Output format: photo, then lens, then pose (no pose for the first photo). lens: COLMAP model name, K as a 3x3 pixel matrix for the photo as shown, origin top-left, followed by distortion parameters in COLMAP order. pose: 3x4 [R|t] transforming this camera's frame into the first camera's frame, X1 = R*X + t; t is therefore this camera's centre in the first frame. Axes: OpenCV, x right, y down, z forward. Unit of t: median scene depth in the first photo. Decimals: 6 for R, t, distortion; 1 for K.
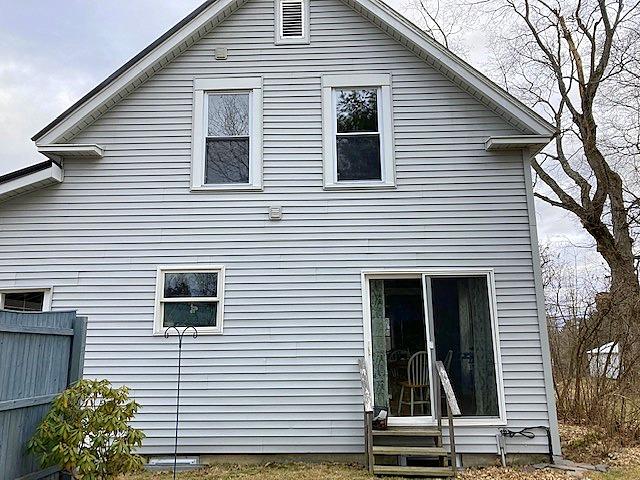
lens RADIAL K [[547.2, 0, 323.7], [0, 547.2, 239.6], [0, 0, 1]] dist [0.126111, -0.348303]
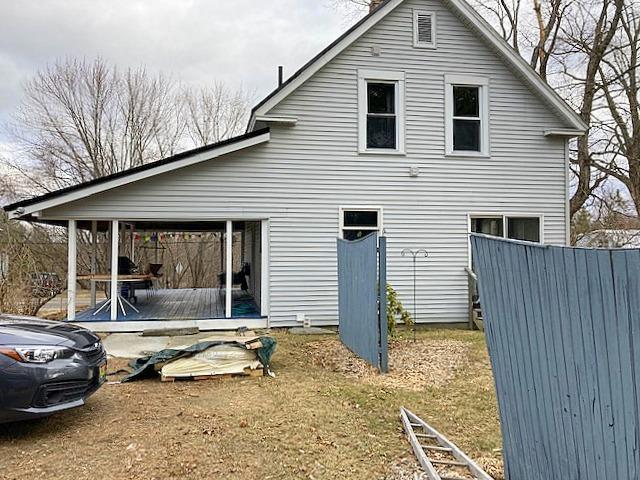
lens RADIAL K [[547.2, 0, 323.7], [0, 547.2, 239.6], [0, 0, 1]] dist [0.126111, -0.348303]
pose [[0.973204, 0.011502, 0.229657, -0.658884], [-0.055695, 0.980800, 0.186893, -0.131400], [-0.223098, -0.194676, 0.955159, -0.402133]]
